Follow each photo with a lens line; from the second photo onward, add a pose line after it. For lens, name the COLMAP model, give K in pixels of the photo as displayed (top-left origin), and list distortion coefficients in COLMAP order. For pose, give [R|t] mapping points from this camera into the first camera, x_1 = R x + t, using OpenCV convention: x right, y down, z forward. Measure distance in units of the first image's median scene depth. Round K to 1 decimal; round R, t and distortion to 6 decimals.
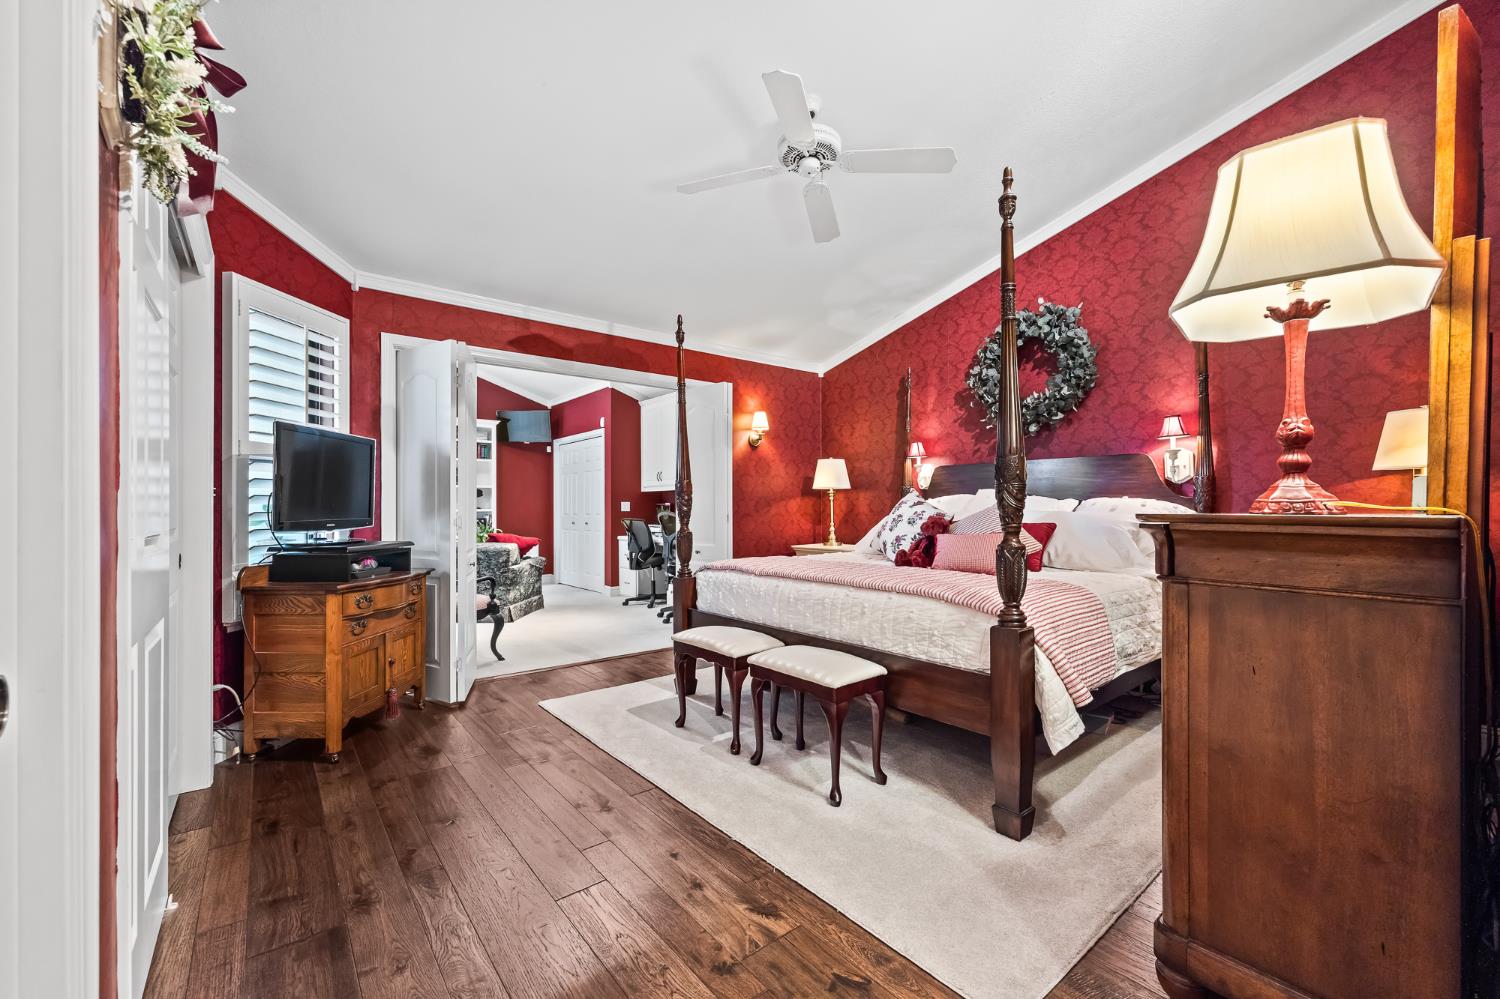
lens RADIAL K [[610.3, 0, 759.3], [0, 610.3, 508.9], [0, 0, 1]] dist [0.001195, 0.000631]
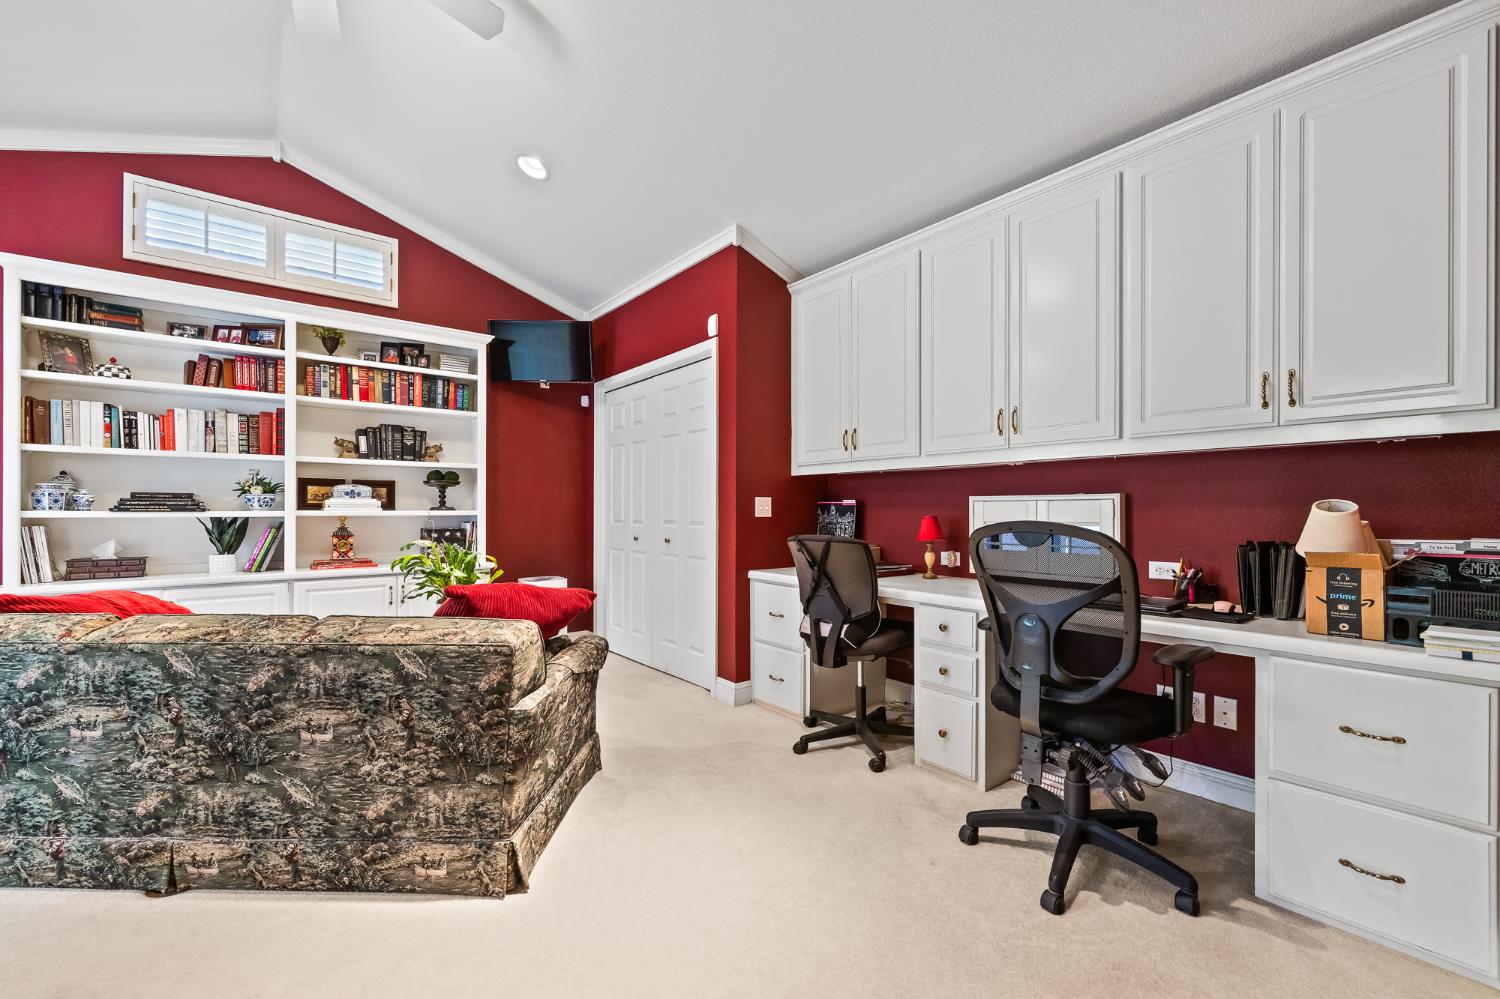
lens RADIAL K [[610.3, 0, 759.3], [0, 610.3, 508.9], [0, 0, 1]] dist [0.001195, 0.000631]
pose [[0.999976, 0.006966, -0.000621, -0.219660], [-0.006970, 0.999962, -0.005271, 0.000279], [0.000584, 0.005275, 0.999986, 0.532613]]
